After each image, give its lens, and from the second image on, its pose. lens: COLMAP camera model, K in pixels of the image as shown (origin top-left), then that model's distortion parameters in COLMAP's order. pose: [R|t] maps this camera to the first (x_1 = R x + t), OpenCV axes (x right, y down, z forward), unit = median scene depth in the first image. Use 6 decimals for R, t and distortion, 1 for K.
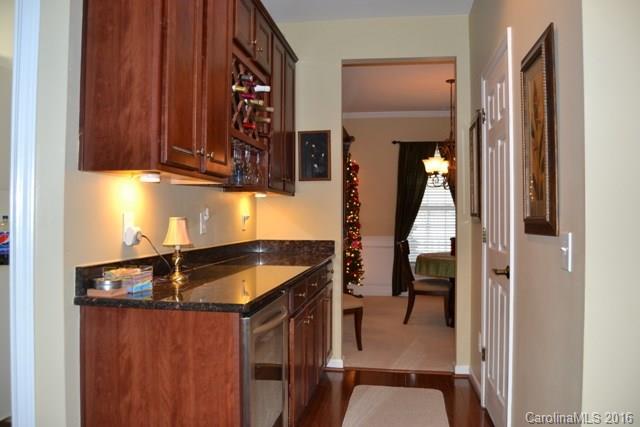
lens RADIAL K [[478.9, 0, 320.3], [0, 478.9, 213.0], [0, 0, 1]] dist [-0.003254, 0.002766]
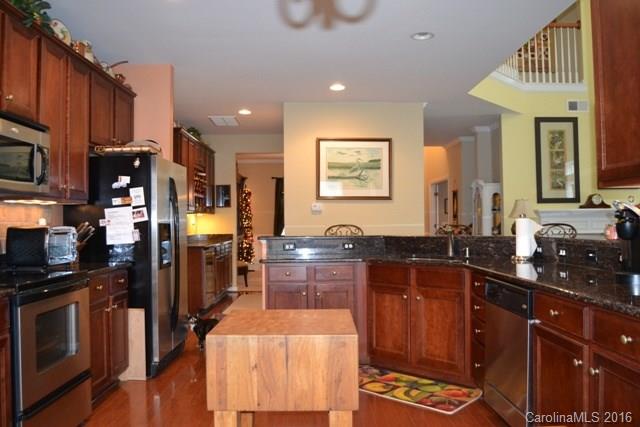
lens RADIAL K [[478.9, 0, 320.9], [0, 478.9, 215.5], [0, 0, 1]] dist [-0.003254, 0.002766]
pose [[0.983049, -0.008035, 0.183167, 0.021361], [0.009114, 0.999946, -0.005045, -0.012467], [-0.183117, 0.006629, 0.983069, -1.130189]]
